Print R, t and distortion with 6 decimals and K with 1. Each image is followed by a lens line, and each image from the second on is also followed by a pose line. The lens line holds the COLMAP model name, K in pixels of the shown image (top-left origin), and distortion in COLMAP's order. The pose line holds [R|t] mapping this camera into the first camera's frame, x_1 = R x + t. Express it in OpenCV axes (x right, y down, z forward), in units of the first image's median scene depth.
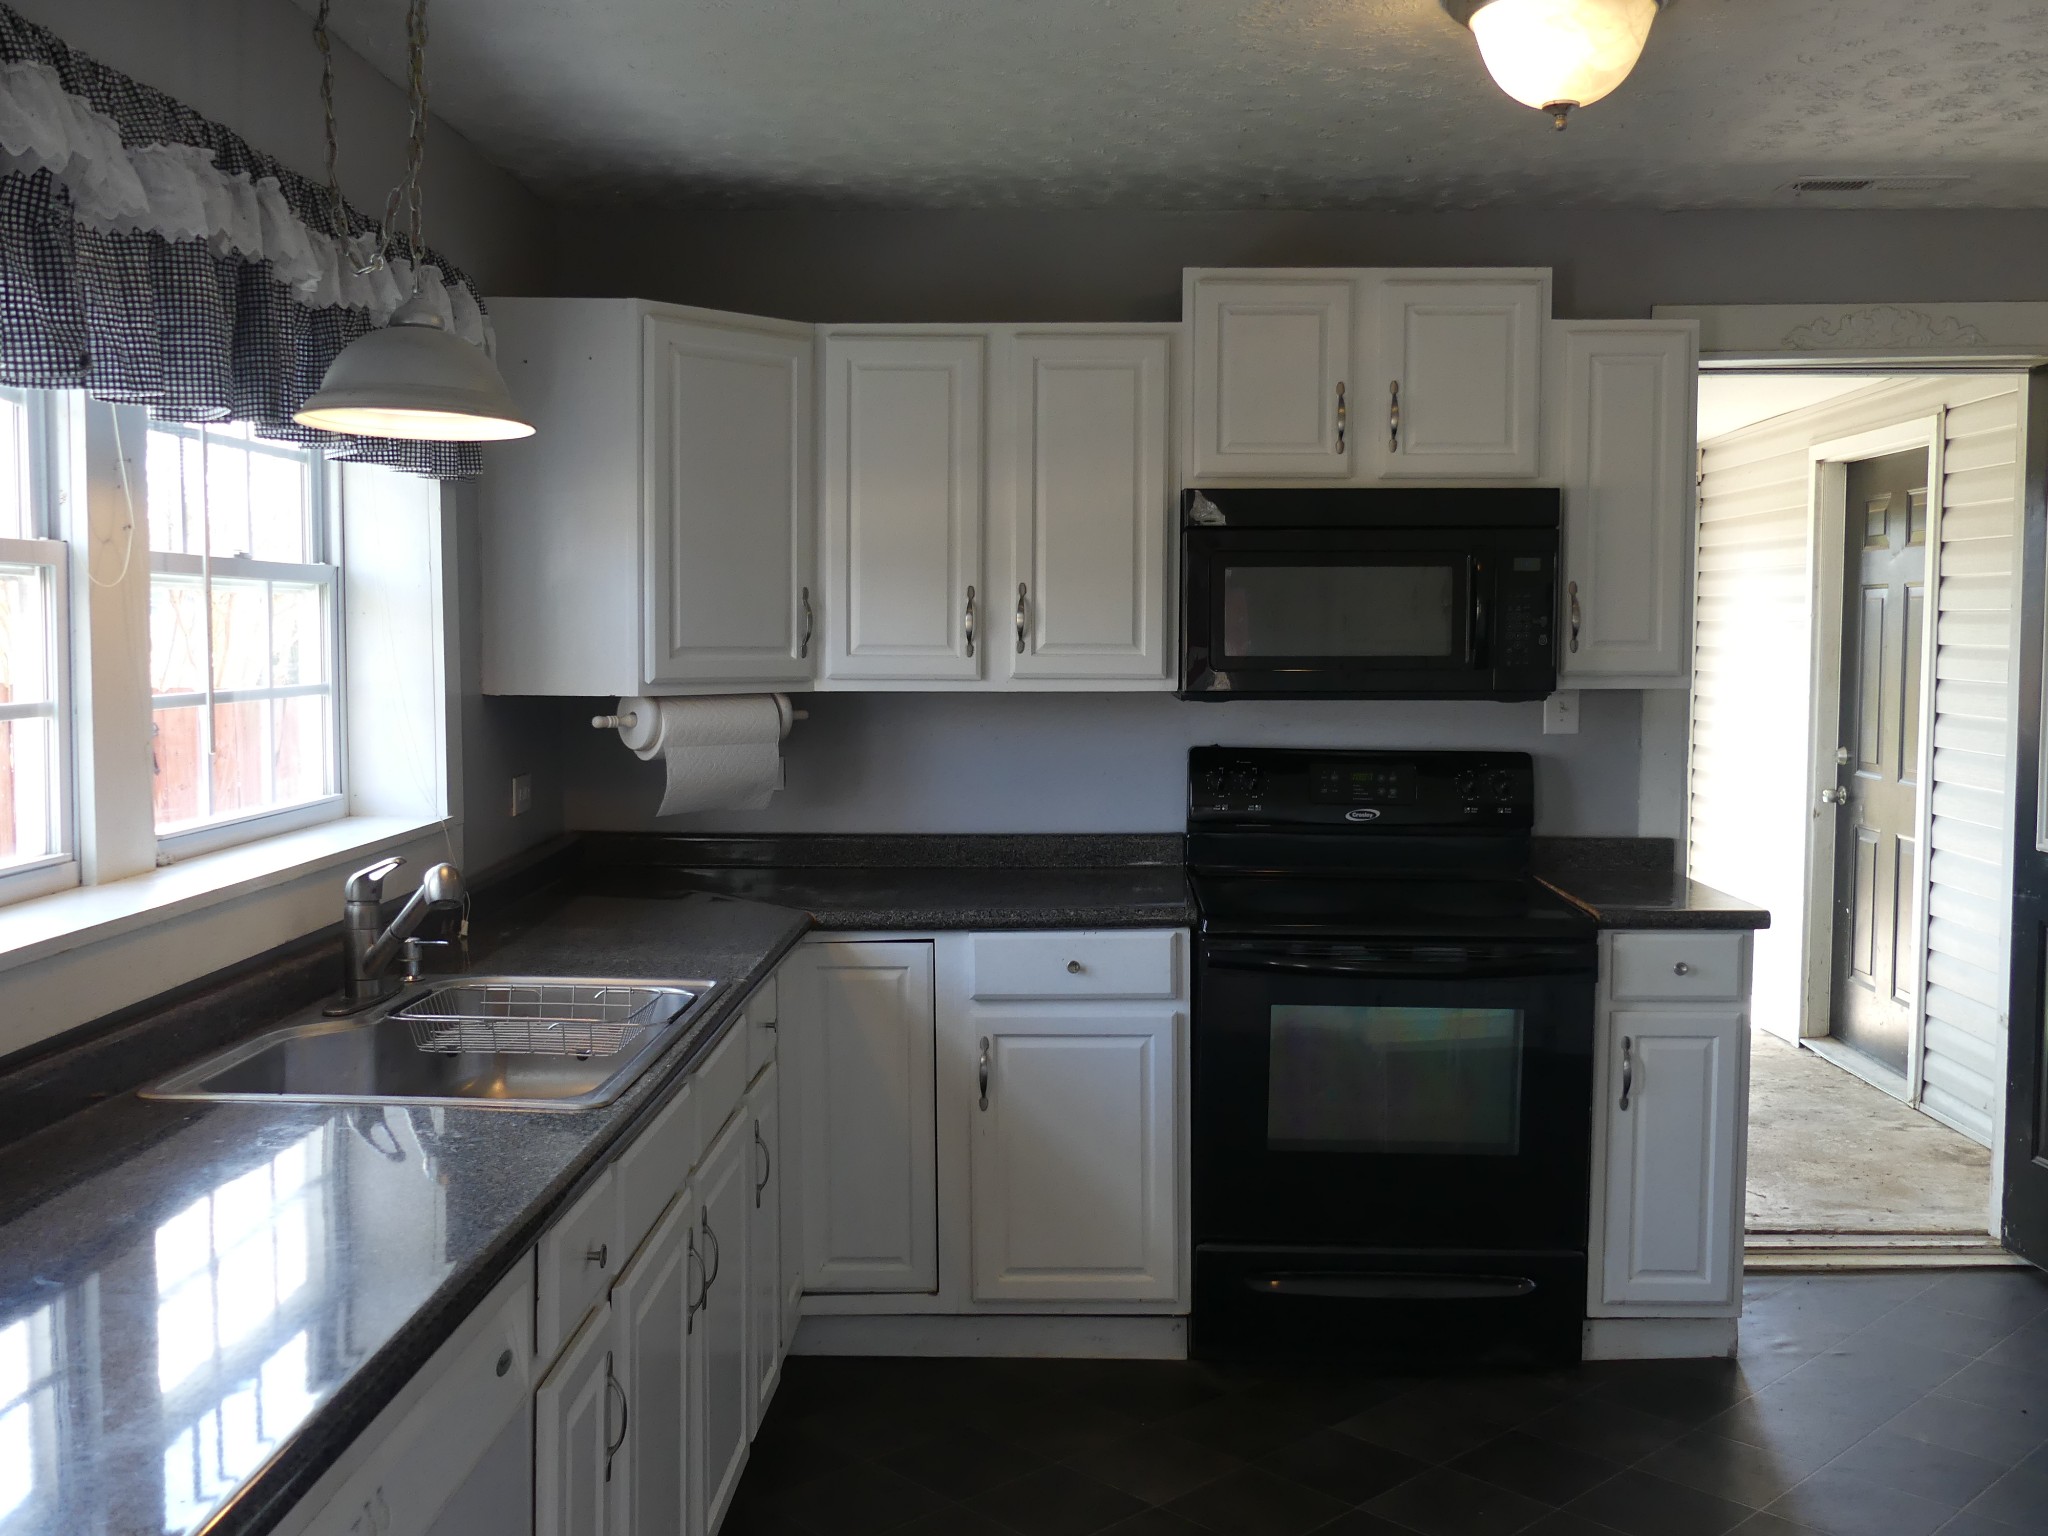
lens RADIAL K [[1962.2, 0, 1032.9], [0, 1962.2, 768.5], [0, 0, 1]] dist [0.017931, 0.000000]
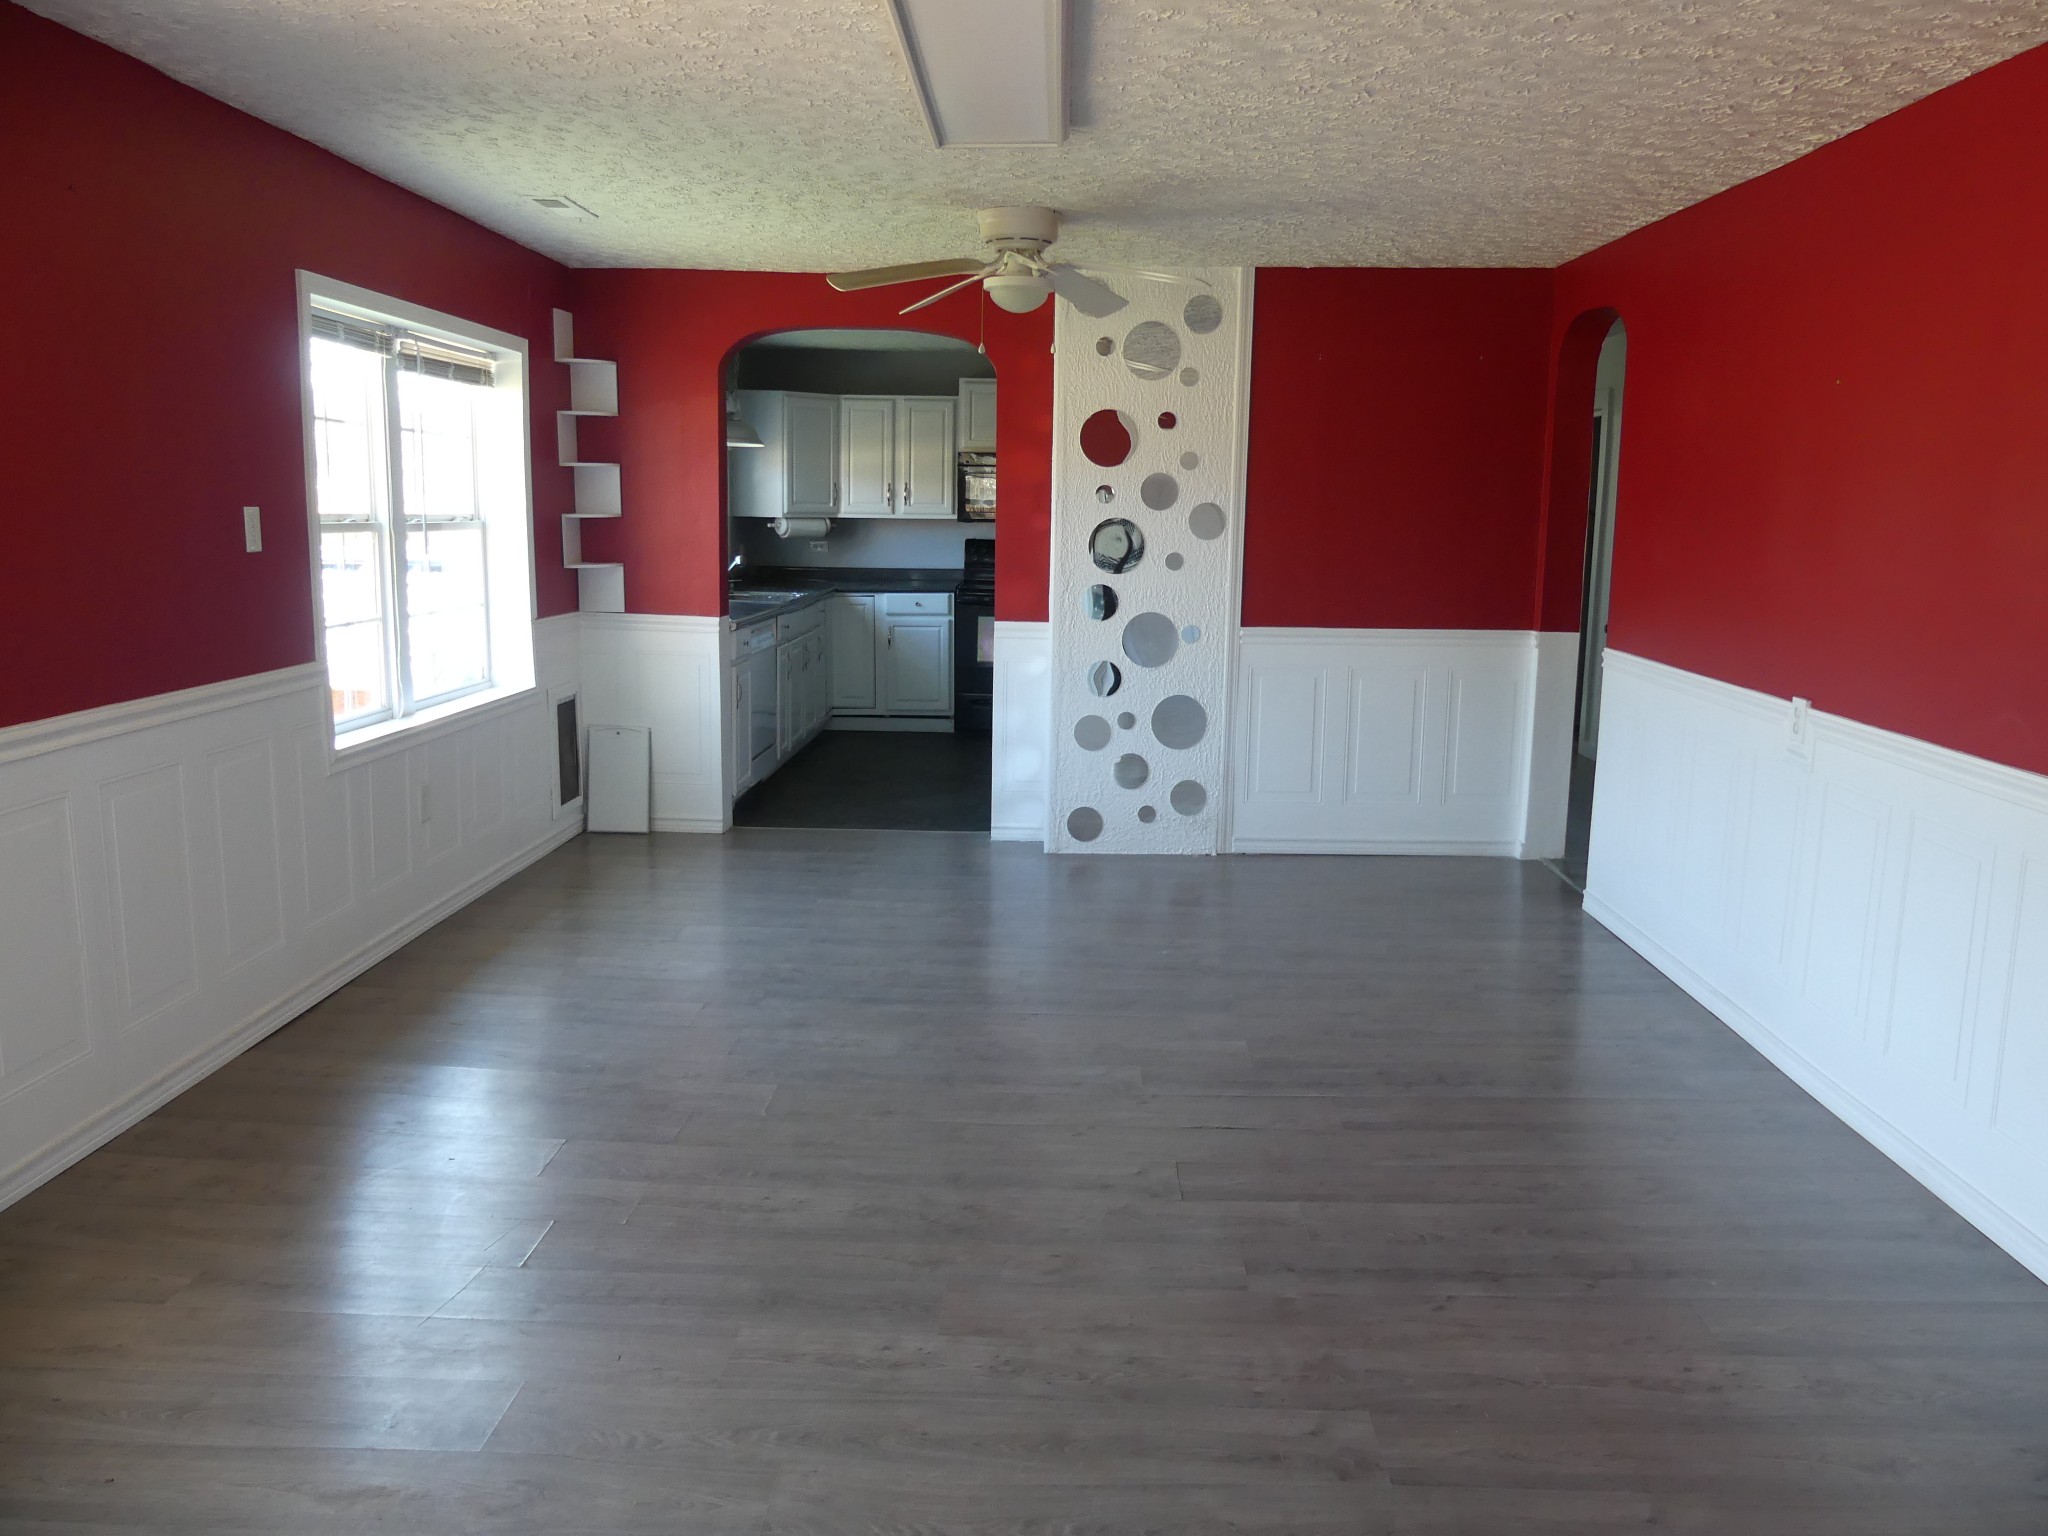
lens RADIAL K [[1488.6, 0, 1028.4], [0, 1488.6, 769.8], [0, 0, 1]] dist [0.008394, 0.000427]
pose [[0.999848, 0.016068, -0.006770, 0.212461], [-0.015236, 0.993943, 0.108835, 0.097169], [0.008478, -0.108715, 0.994037, -1.381272]]
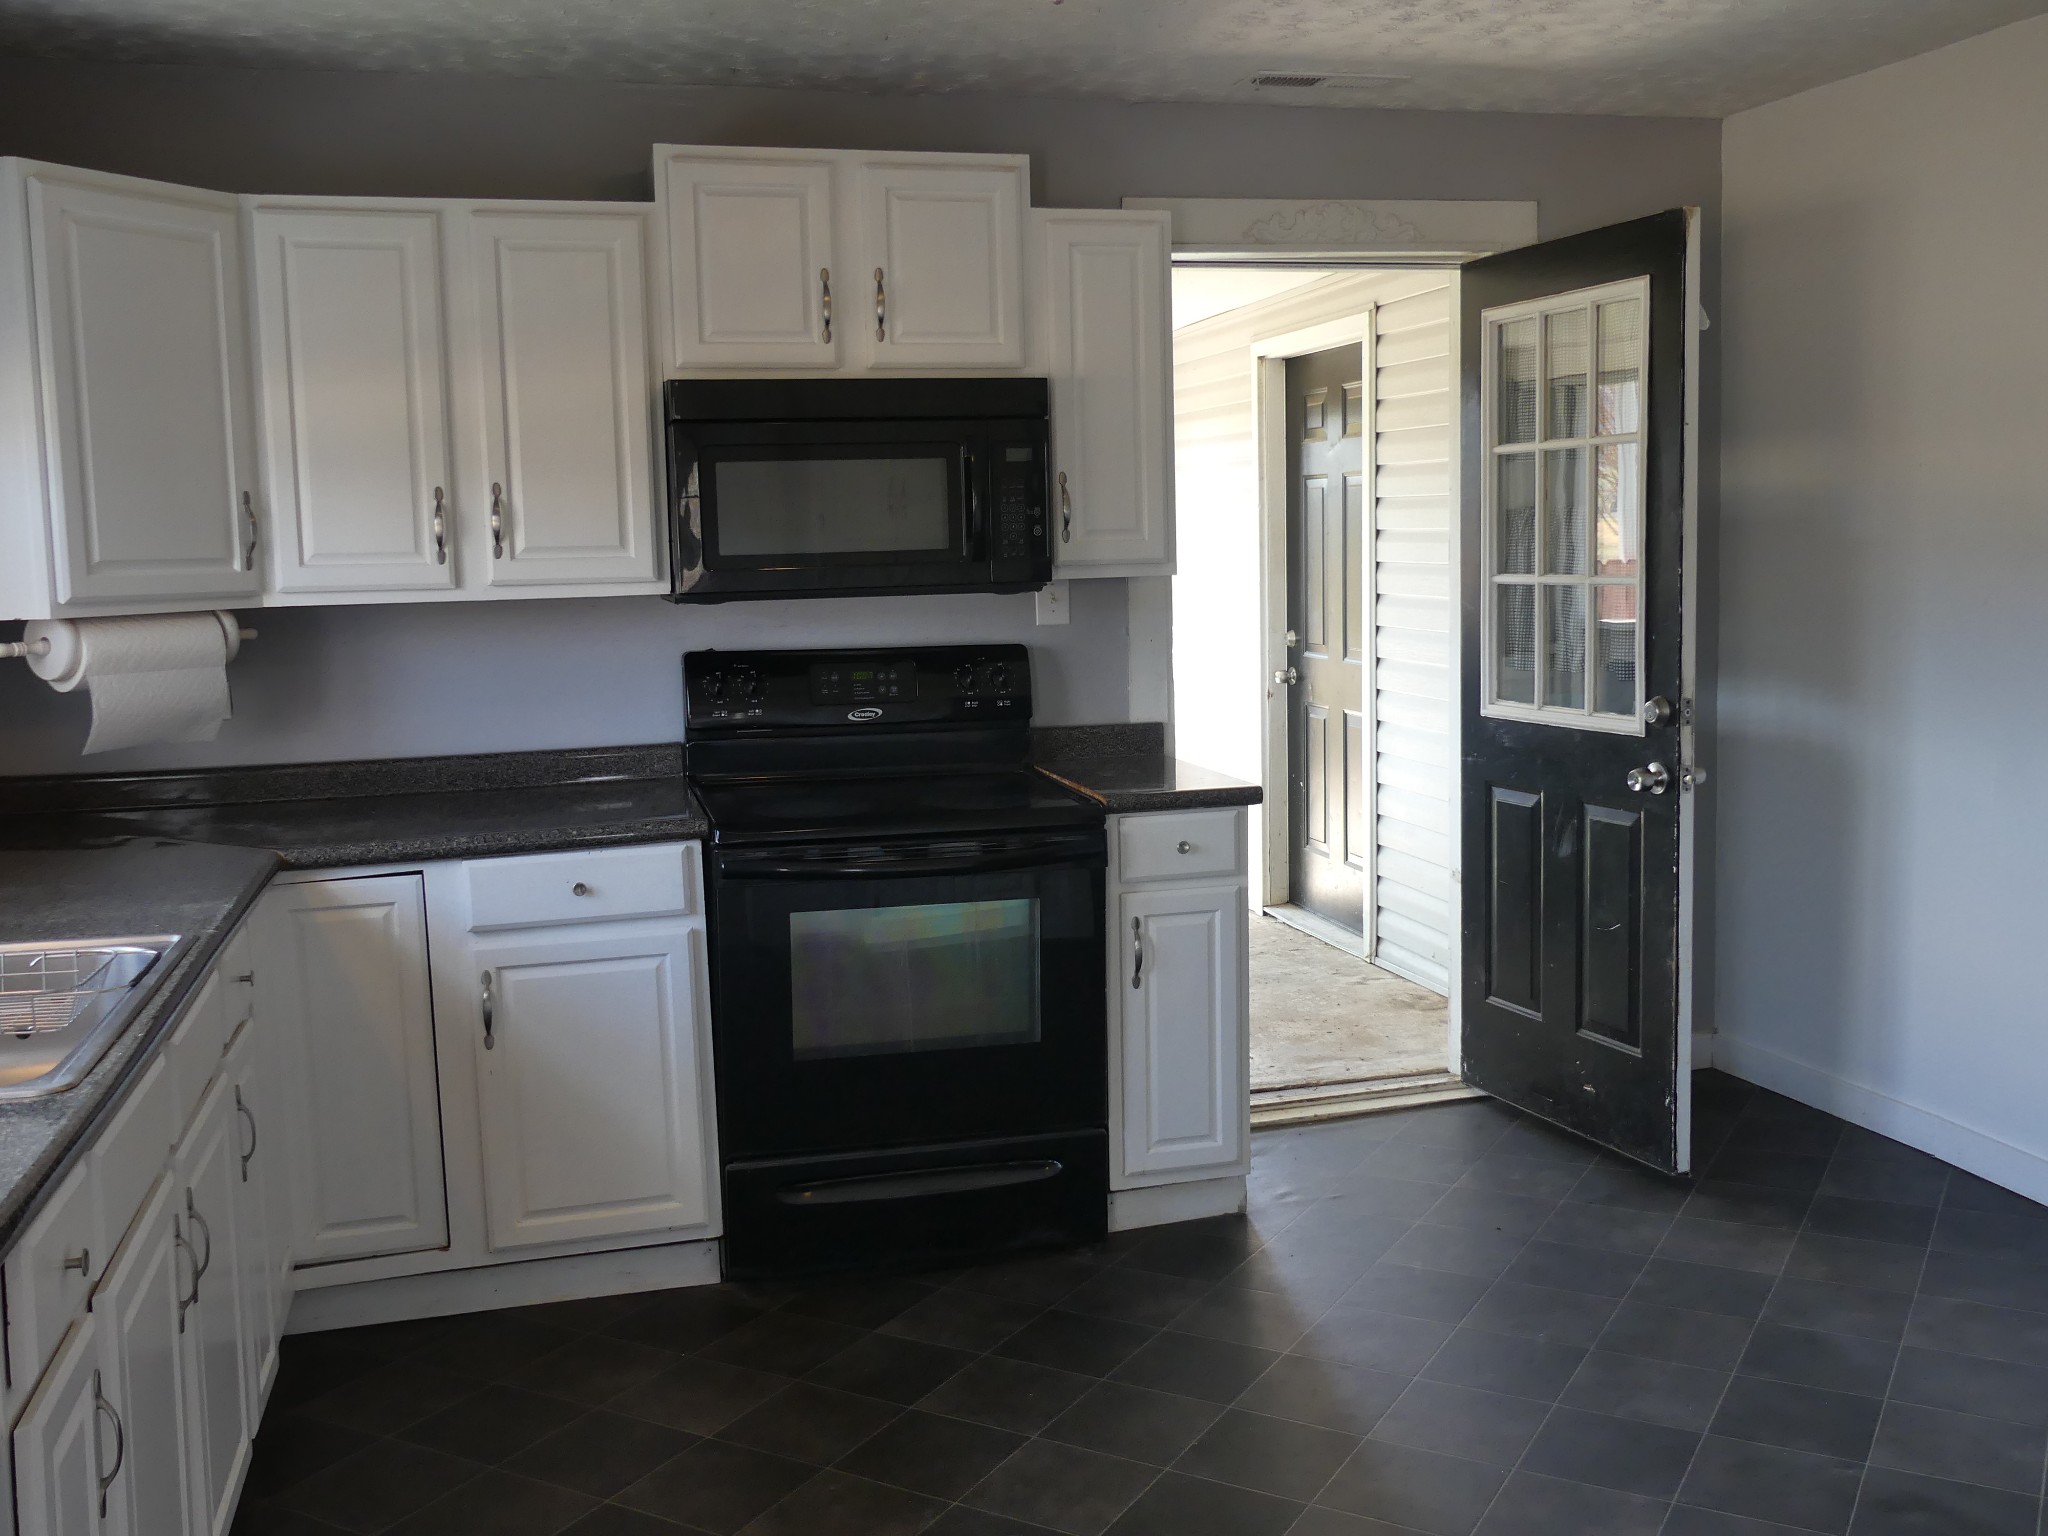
lens RADIAL K [[1962.2, 0, 1037.0], [0, 1962.2, 760.4], [0, 0, 1]] dist [0.017931, 0.000000]
pose [[0.961031, -0.056312, 0.270643, -0.018910], [0.044779, 0.997814, 0.048605, 0.002968], [-0.272789, -0.034592, 0.961452, 0.031769]]
